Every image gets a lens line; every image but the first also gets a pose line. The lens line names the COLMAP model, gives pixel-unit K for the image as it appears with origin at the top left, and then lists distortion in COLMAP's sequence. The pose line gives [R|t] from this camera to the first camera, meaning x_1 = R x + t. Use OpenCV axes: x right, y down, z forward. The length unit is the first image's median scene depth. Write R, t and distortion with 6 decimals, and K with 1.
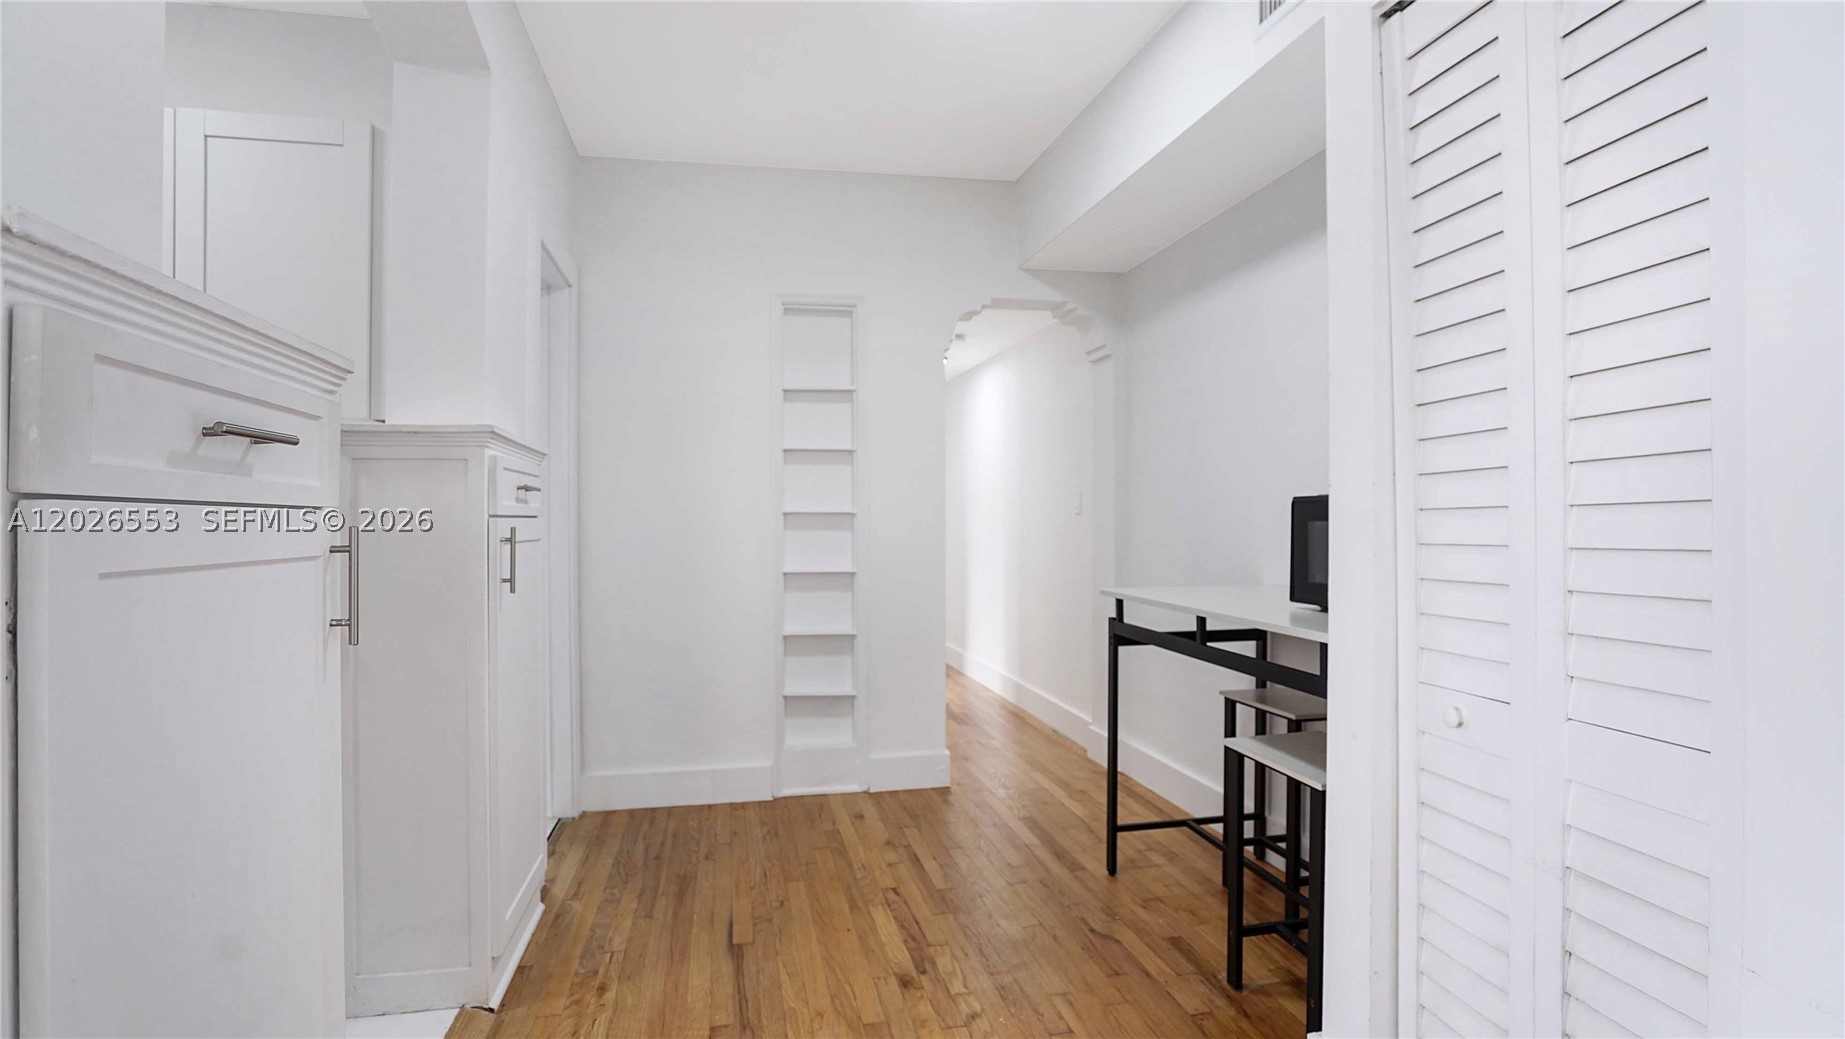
lens RADIAL K [[905.3, 0, 884.3], [0, 905.3, 521.6], [0, 0, 1]] dist [-0.044481, 0.007423]
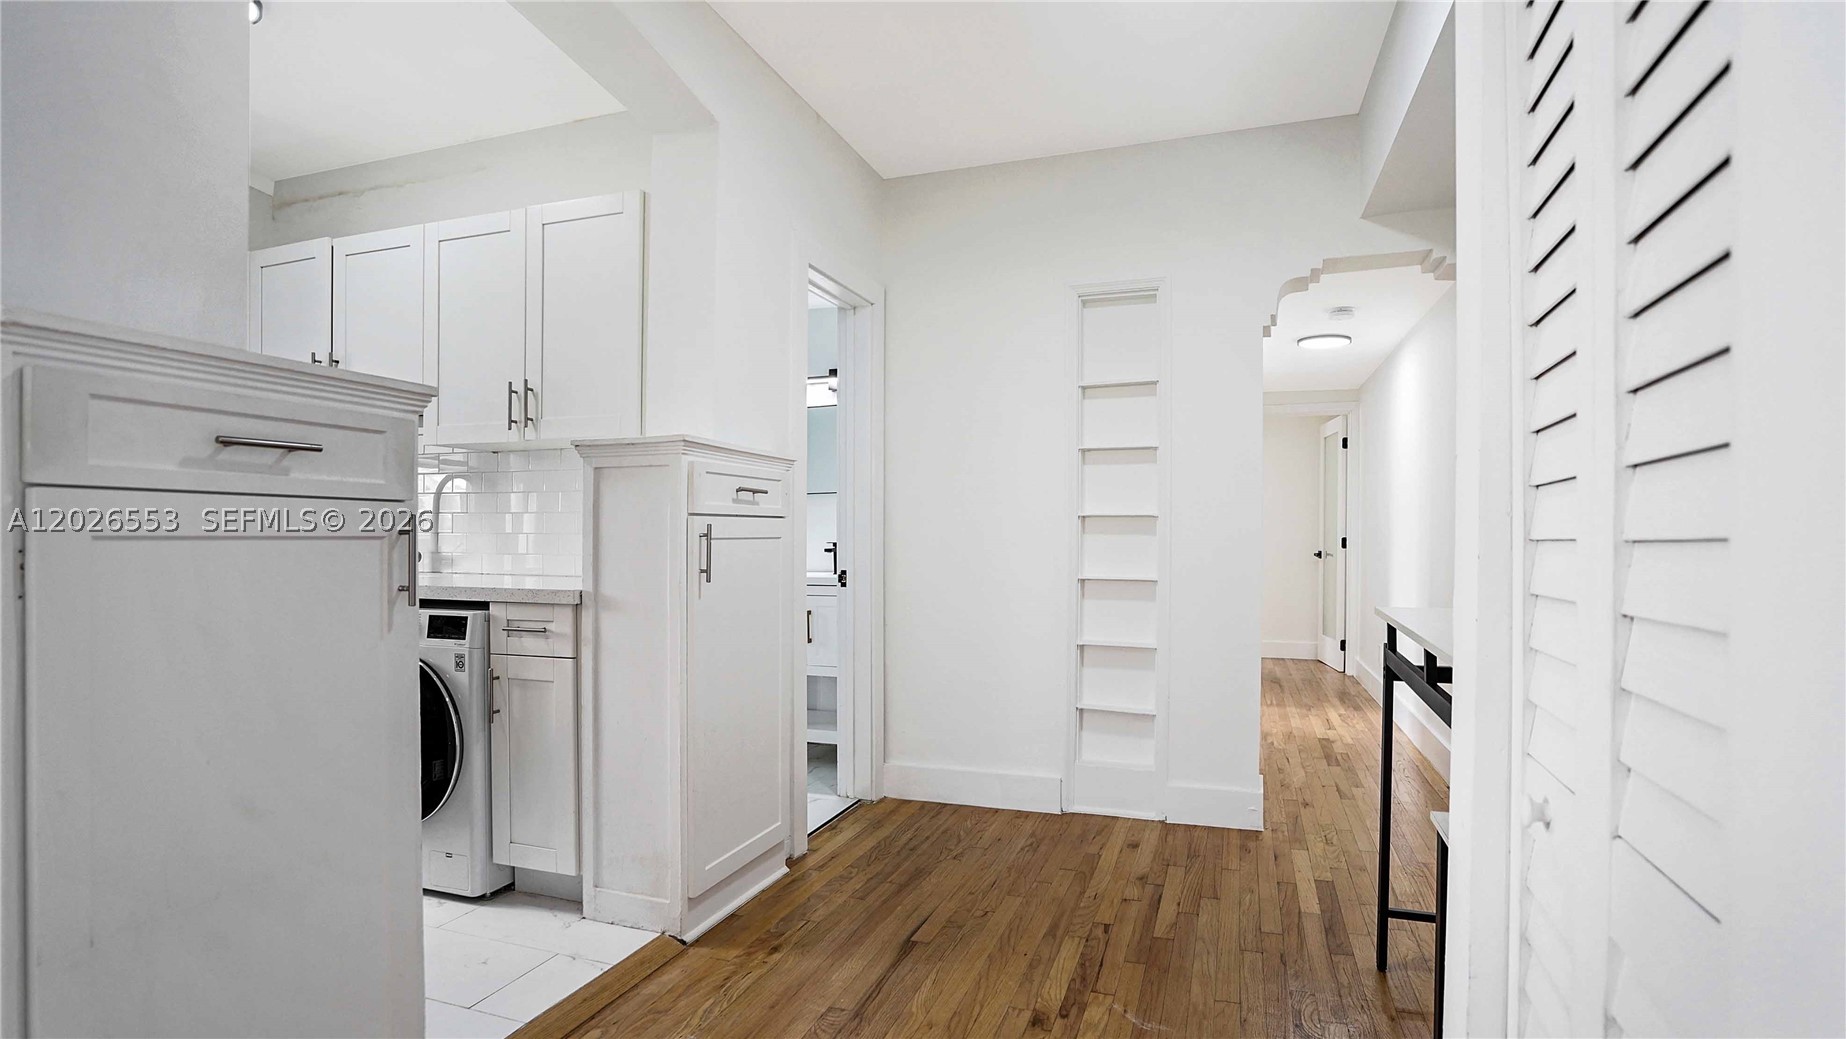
lens RADIAL K [[905.7, 0, 879.6], [0, 905.7, 540.4], [0, 0, 1]] dist [-0.044481, 0.007423]
pose [[0.852098, 0.009001, -0.523305, 0.287455], [-0.005056, 0.999947, 0.008966, 0.011988], [0.523358, -0.004994, 0.852098, 0.109215]]
